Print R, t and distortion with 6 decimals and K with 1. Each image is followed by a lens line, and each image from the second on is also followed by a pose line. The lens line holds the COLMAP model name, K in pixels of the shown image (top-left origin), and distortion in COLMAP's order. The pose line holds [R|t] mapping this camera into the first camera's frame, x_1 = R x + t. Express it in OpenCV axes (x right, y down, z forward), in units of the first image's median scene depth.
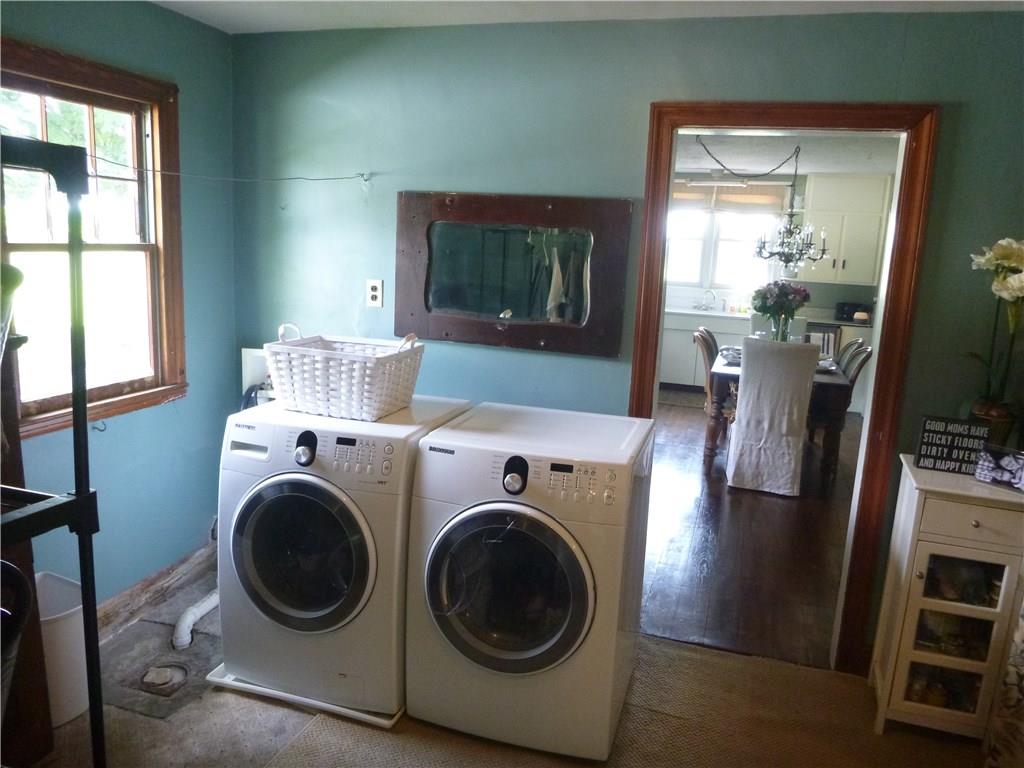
lens RADIAL K [[753.3, 0, 512.0], [0, 753.3, 384.0], [0, 0, 1]] dist [-0.043029, 0.005381]
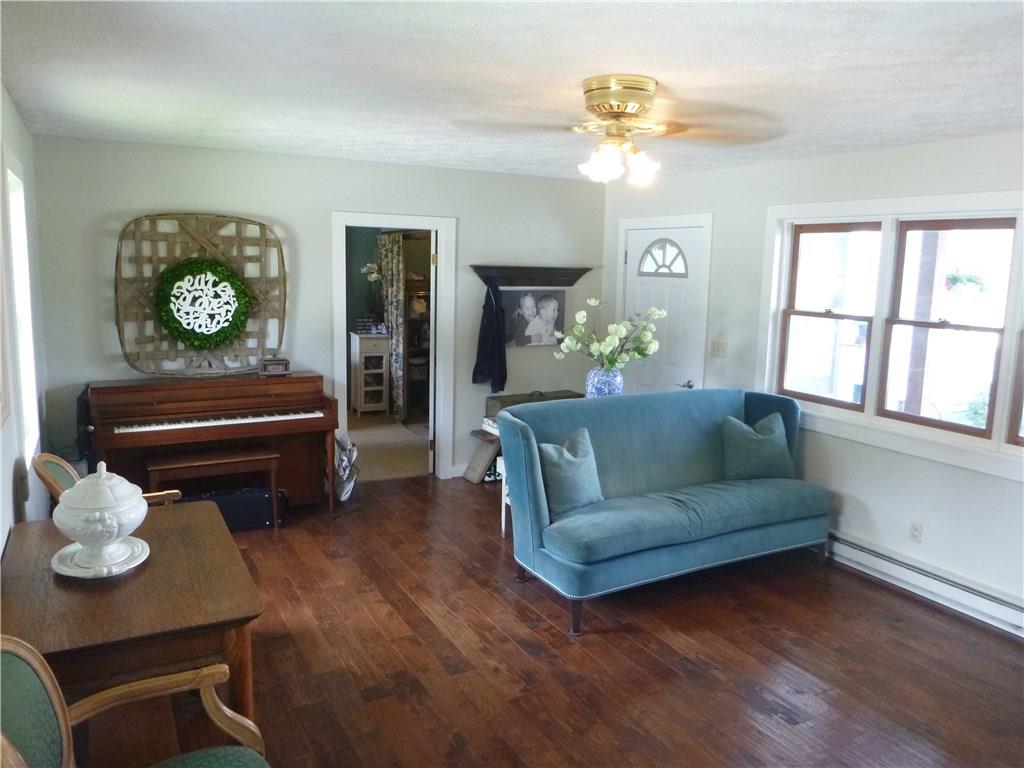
lens RADIAL K [[753.3, 0, 512.0], [0, 753.3, 384.0], [0, 0, 1]] dist [-0.043029, 0.005381]
pose [[0.692081, -0.142277, 0.707659, -1.405436], [0.146691, 0.987646, 0.055108, 0.257791], [-0.706757, 0.065668, 0.704402, -1.871617]]
